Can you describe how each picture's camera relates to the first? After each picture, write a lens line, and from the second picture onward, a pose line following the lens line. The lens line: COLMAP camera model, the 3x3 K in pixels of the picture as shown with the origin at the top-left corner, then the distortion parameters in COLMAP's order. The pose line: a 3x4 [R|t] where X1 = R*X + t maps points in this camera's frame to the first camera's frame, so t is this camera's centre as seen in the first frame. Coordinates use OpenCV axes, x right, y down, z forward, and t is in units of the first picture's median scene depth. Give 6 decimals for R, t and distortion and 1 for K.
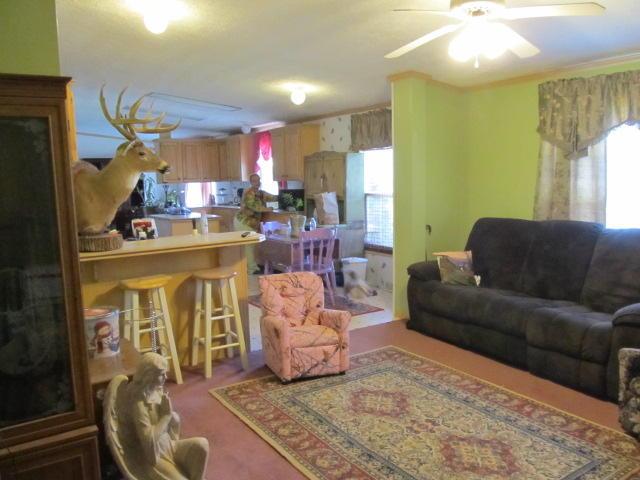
lens RADIAL K [[540.7, 0, 320.5], [0, 540.7, 240.4], [0, 0, 1]] dist [-0.018613, -0.009183]
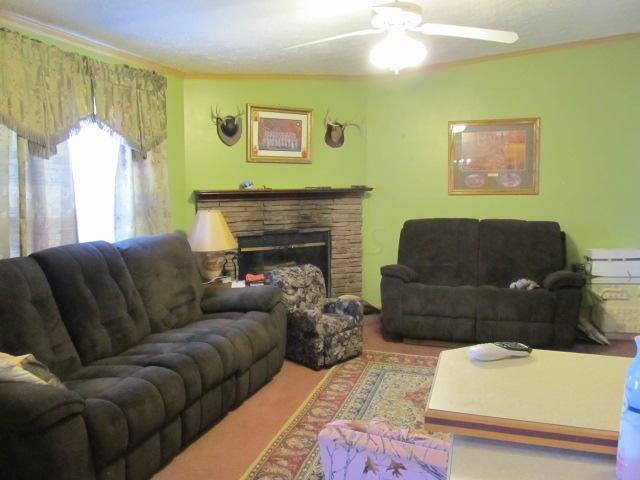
lens RADIAL K [[540.7, 0, 316.3], [0, 540.7, 237.8], [0, 0, 1]] dist [-0.018613, -0.009183]
pose [[-0.639385, -0.075961, 0.765126, -0.280416], [0.097098, 0.979164, 0.178351, -0.138665], [-0.762731, 0.188327, -0.618687, 1.138651]]
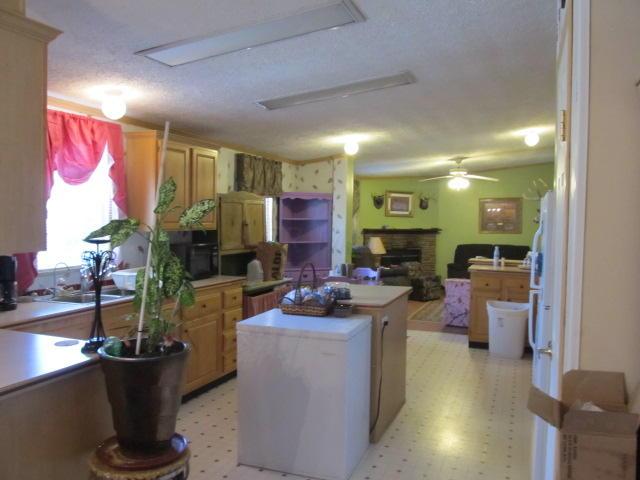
lens RADIAL K [[540.7, 0, 323.2], [0, 540.7, 239.6], [0, 0, 1]] dist [-0.018613, -0.009183]
pose [[-0.596035, -0.033595, 0.802256, -0.769683], [0.083788, 0.991068, 0.103751, -0.220650], [-0.798575, 0.129059, -0.587896, 1.756615]]
